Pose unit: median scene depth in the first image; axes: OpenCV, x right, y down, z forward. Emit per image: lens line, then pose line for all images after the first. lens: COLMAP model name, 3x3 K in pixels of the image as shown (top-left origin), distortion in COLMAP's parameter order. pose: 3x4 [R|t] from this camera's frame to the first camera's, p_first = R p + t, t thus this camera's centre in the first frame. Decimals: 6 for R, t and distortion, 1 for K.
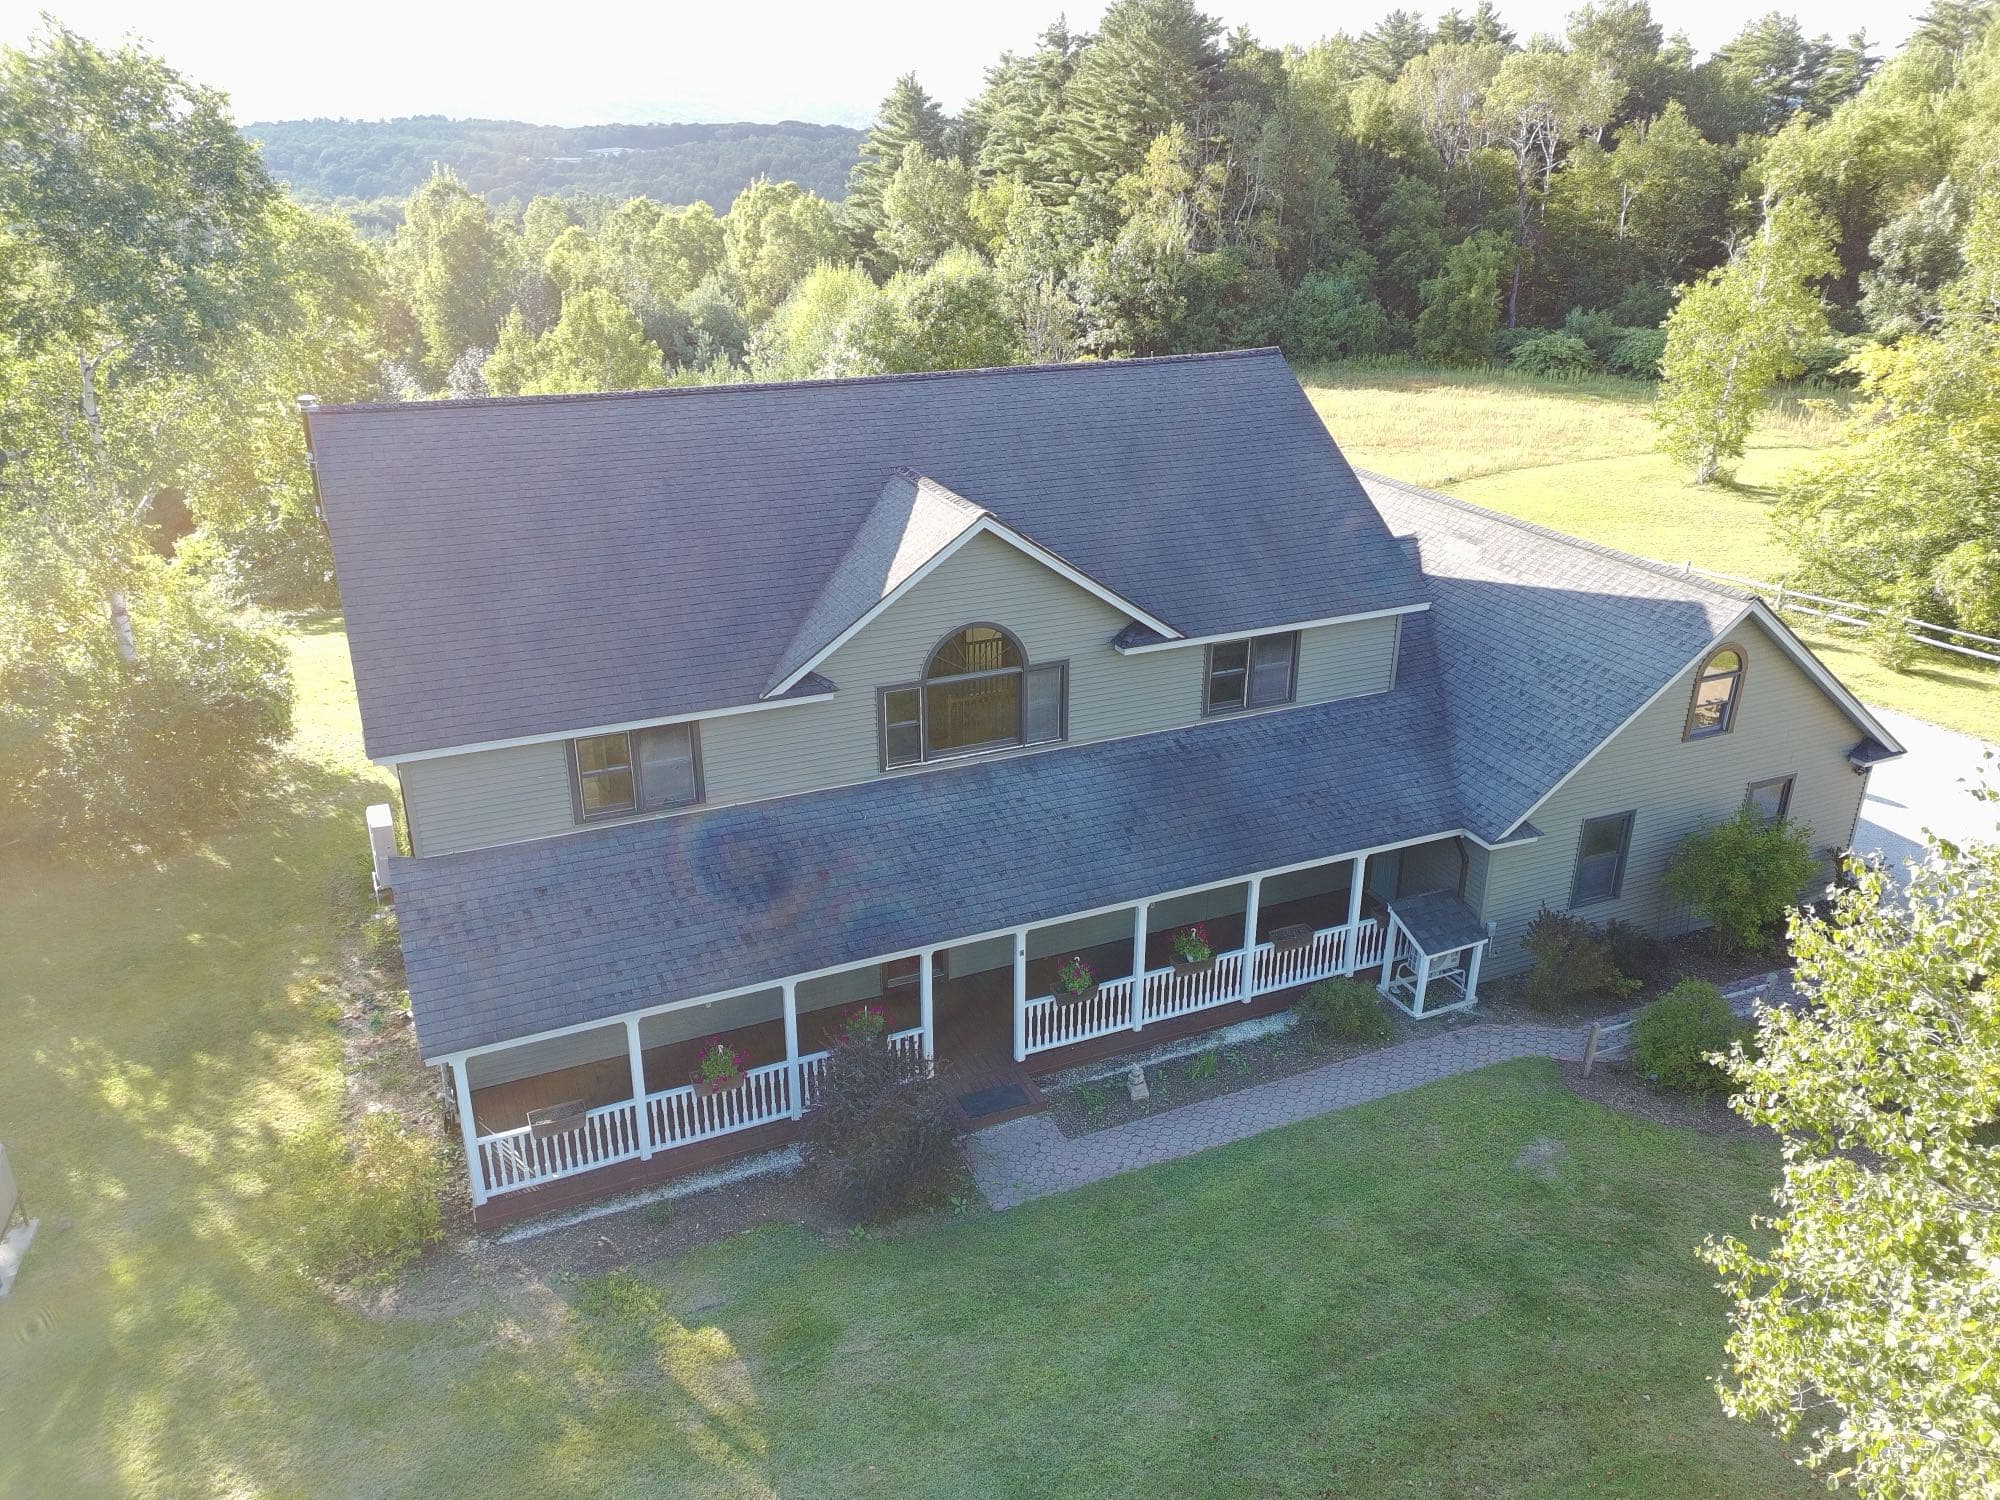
lens RADIAL K [[1472.1, 0, 1004.0], [0, 1472.1, 749.6], [0, 0, 1]] dist [0.072116, -0.070291]
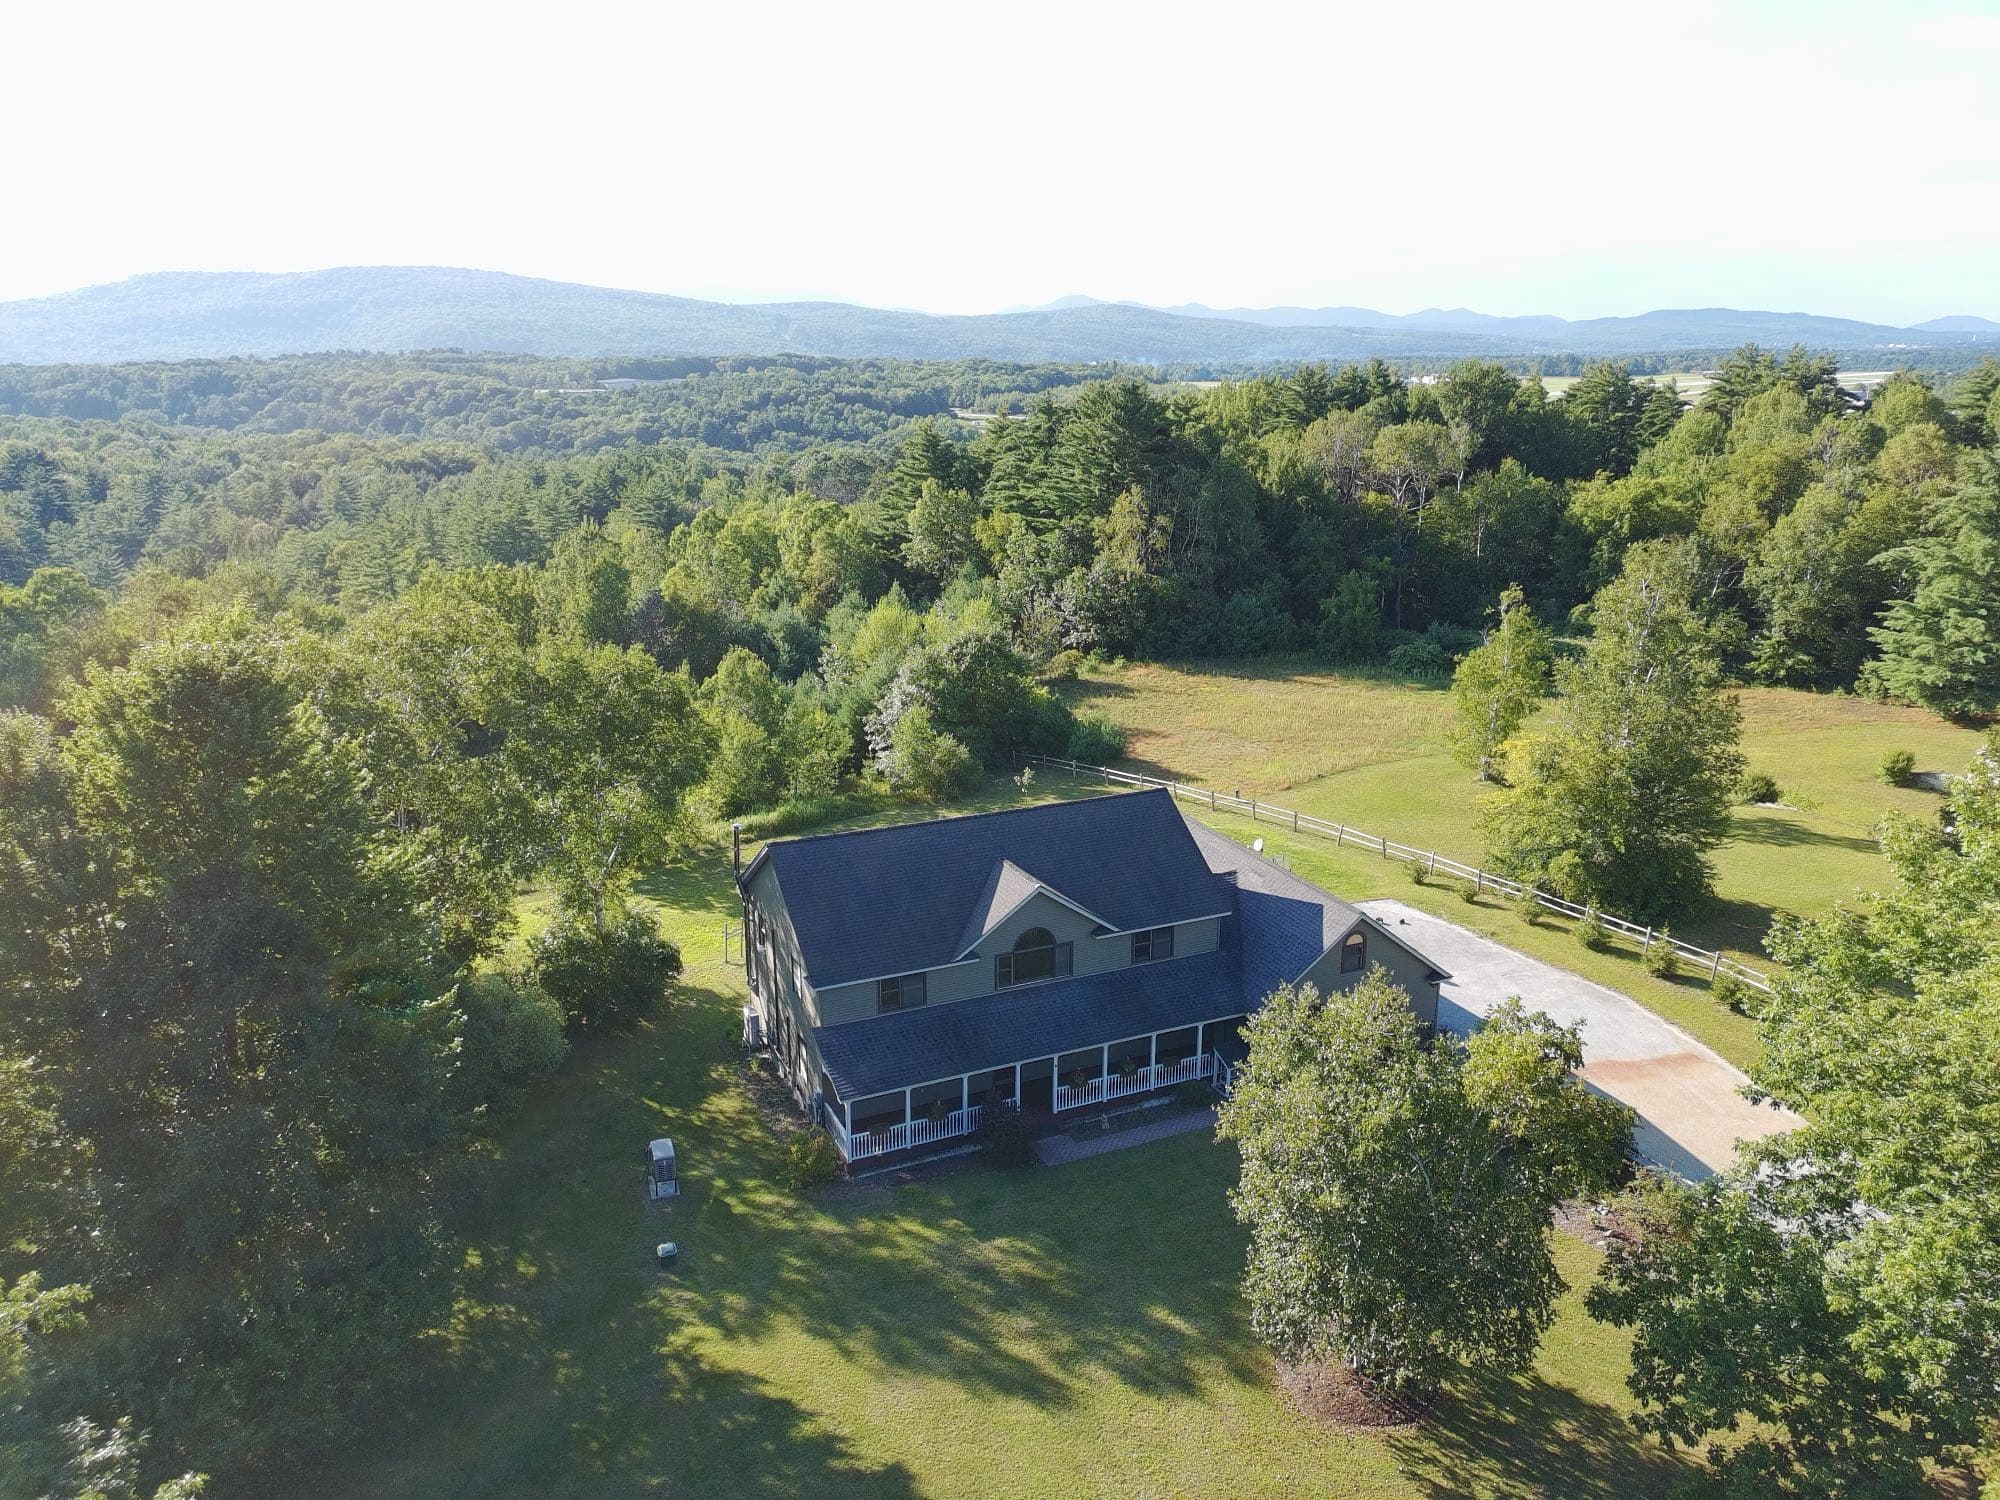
lens RADIAL K [[1469.5, 0, 1002.9], [0, 1469.5, 754.1], [0, 0, 1]] dist [0.069636, -0.065680]
pose [[0.999918, -0.005995, 0.011342, -0.089702], [0.007372, 0.992056, -0.125582, -0.060479], [-0.010499, 0.125655, 0.992018, -1.320310]]
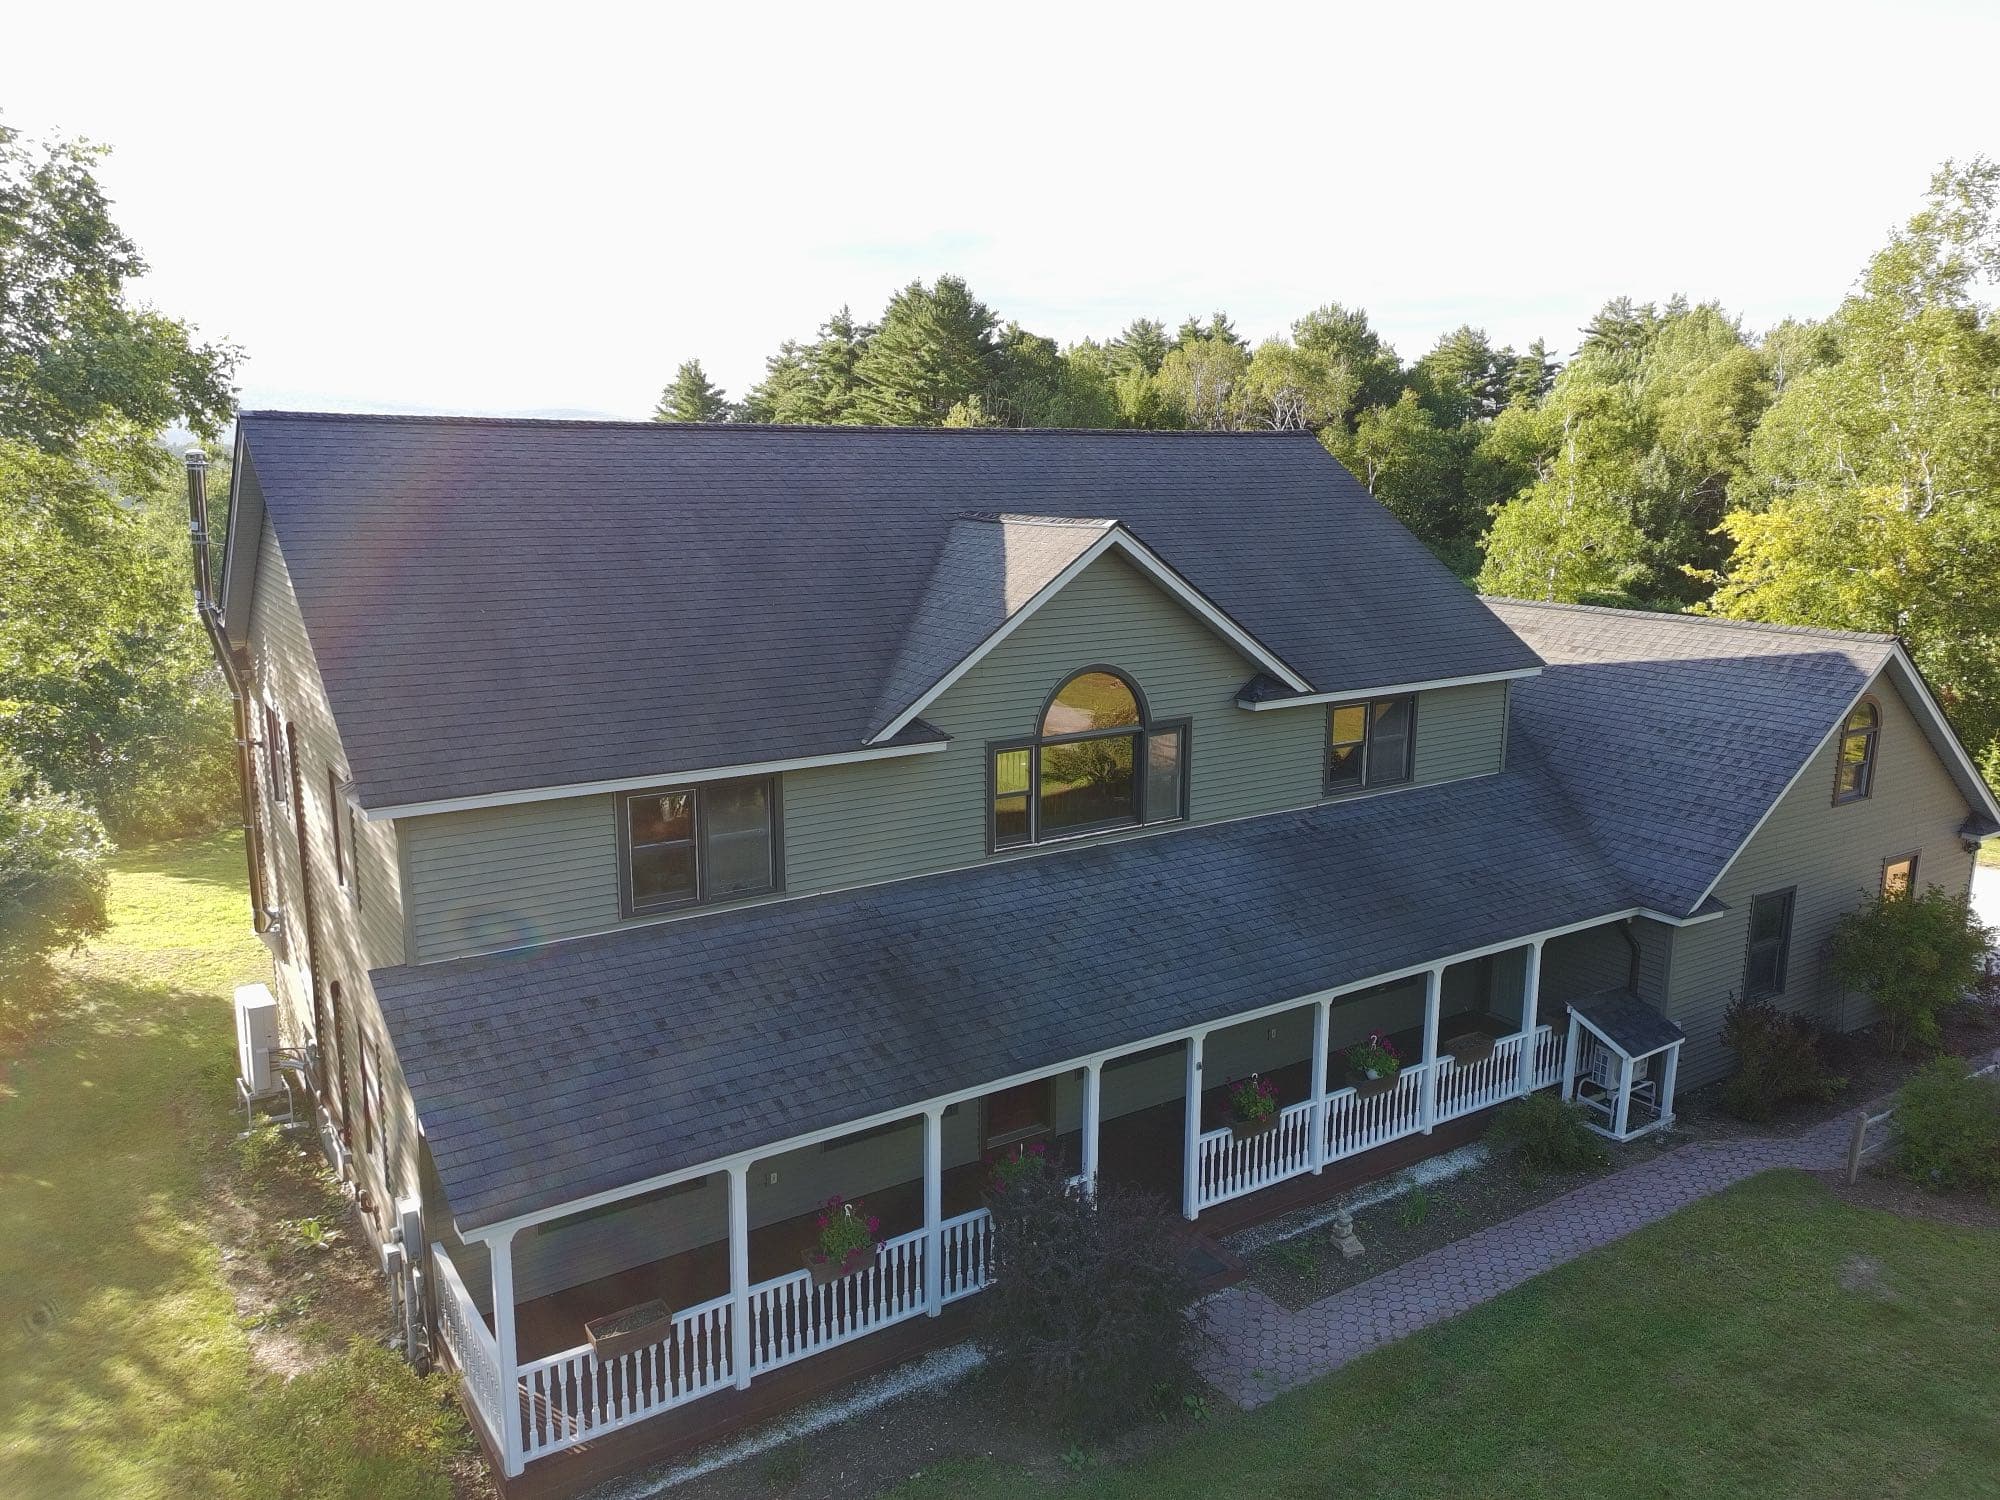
lens RADIAL K [[1470.7, 0, 1003.8], [0, 1470.7, 751.5], [0, 0, 1]] dist [0.079816, -0.084549]
pose [[0.985154, -0.032025, 0.168661, -0.193007], [0.064806, 0.979132, -0.192618, 0.106387], [-0.158973, 0.200688, 0.966671, 0.206693]]
